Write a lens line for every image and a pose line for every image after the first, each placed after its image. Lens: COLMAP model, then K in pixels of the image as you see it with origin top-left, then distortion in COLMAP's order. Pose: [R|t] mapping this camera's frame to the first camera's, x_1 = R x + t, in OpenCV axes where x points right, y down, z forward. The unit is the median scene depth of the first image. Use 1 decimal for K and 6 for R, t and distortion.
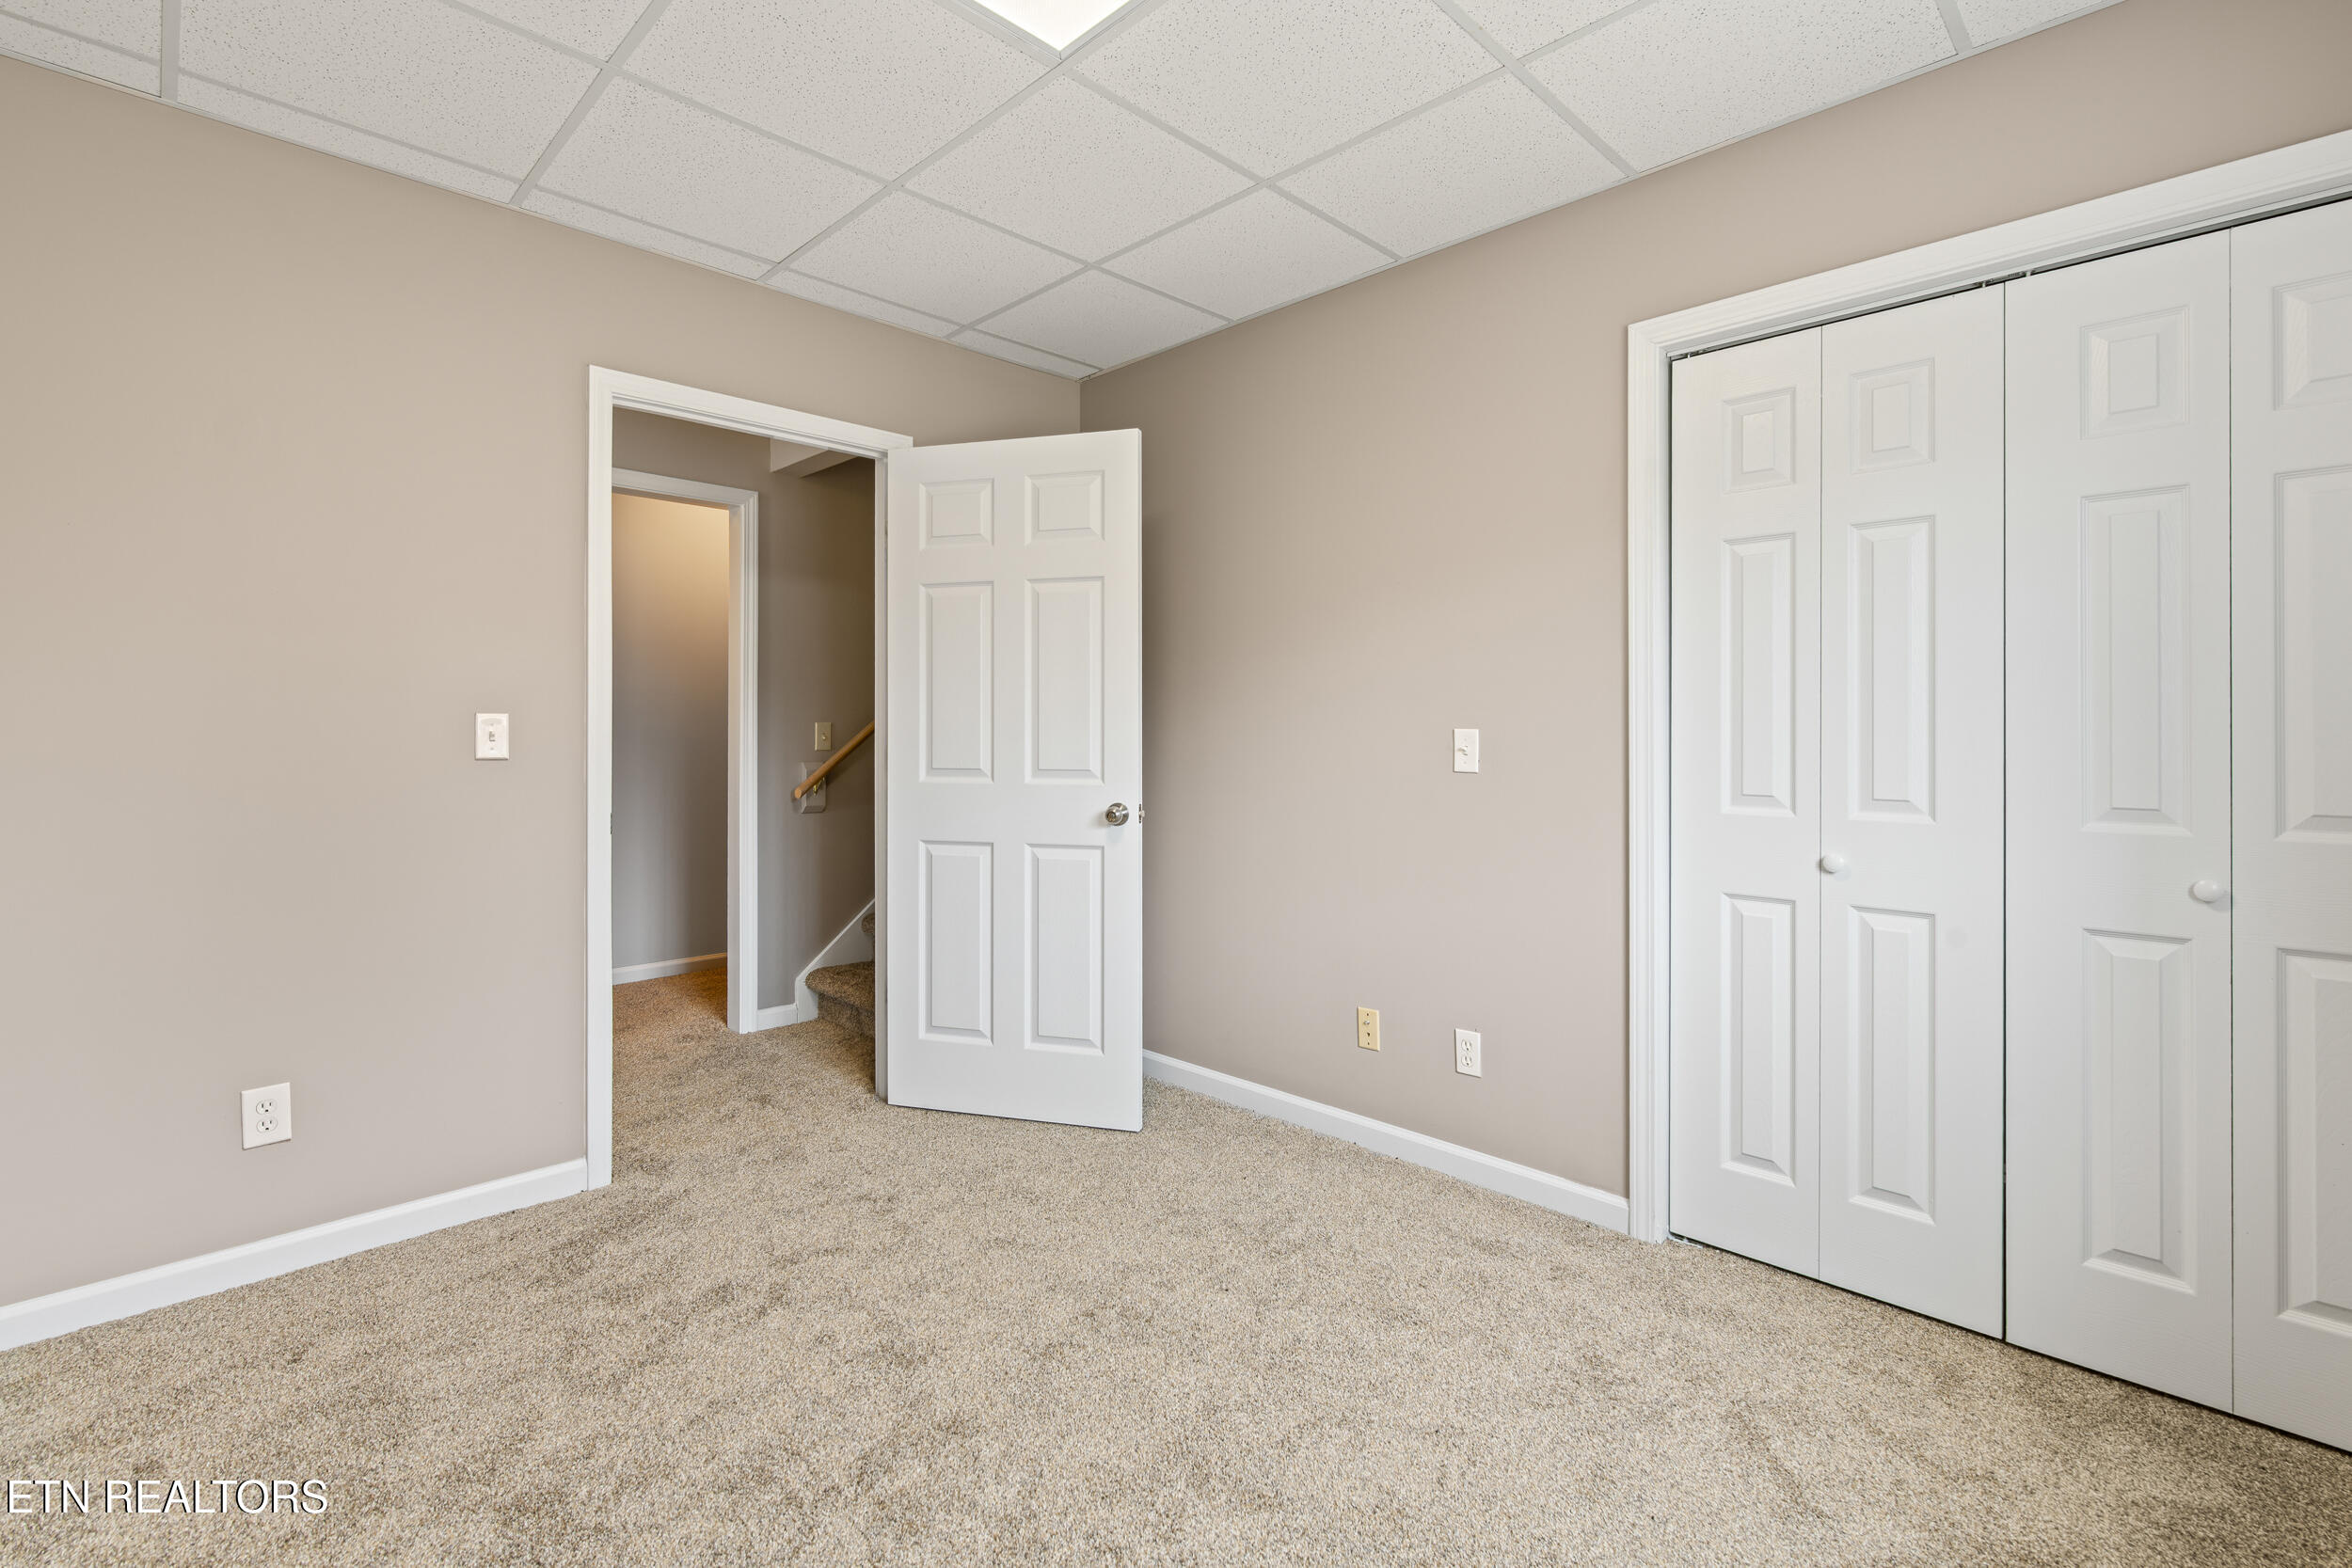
lens RADIAL K [[1061.3, 0, 1171.6], [0, 1061.3, 726.9], [0, 0, 1]] dist [0.001766, 0.000352]
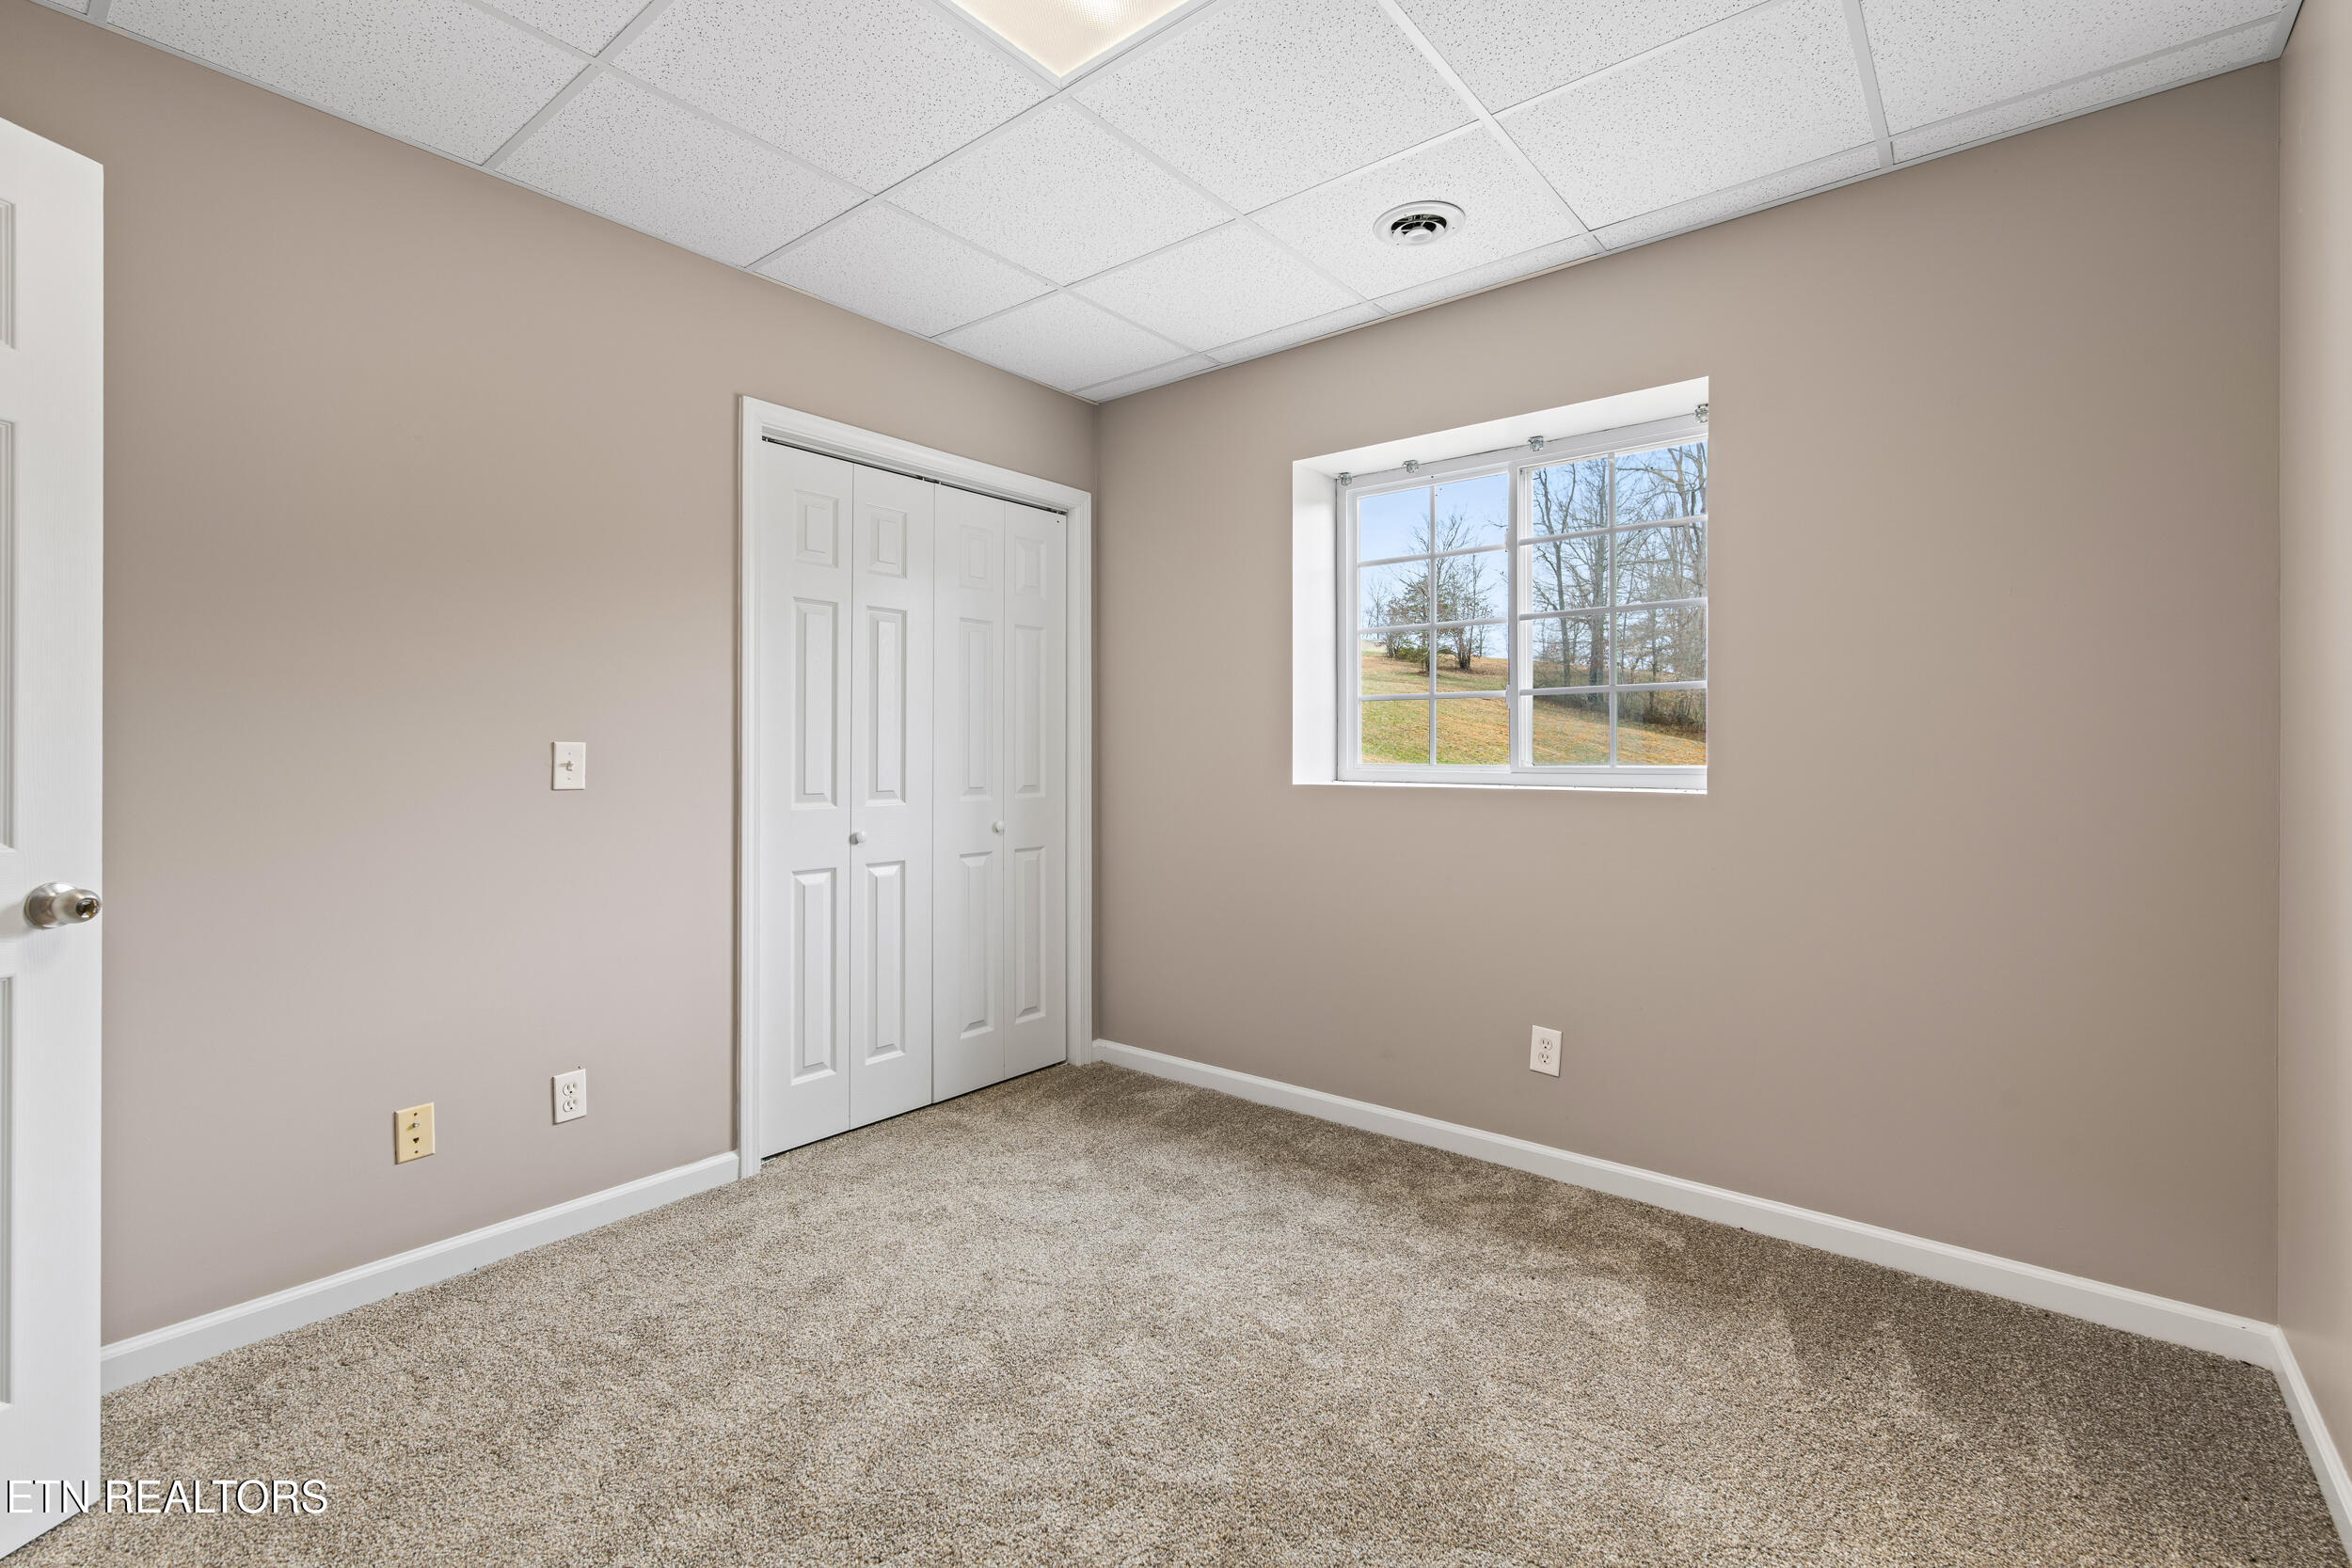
lens RADIAL K [[1027.8, 0, 1171.9], [0, 1027.8, 753.8], [0, 0, 1]] dist [-0.001311, -0.000255]
pose [[-0.102533, -0.003989, 0.994722, -0.802913], [-0.006803, 0.999971, 0.003309, 0.007180], [-0.994706, -0.006427, -0.102557, 0.710119]]
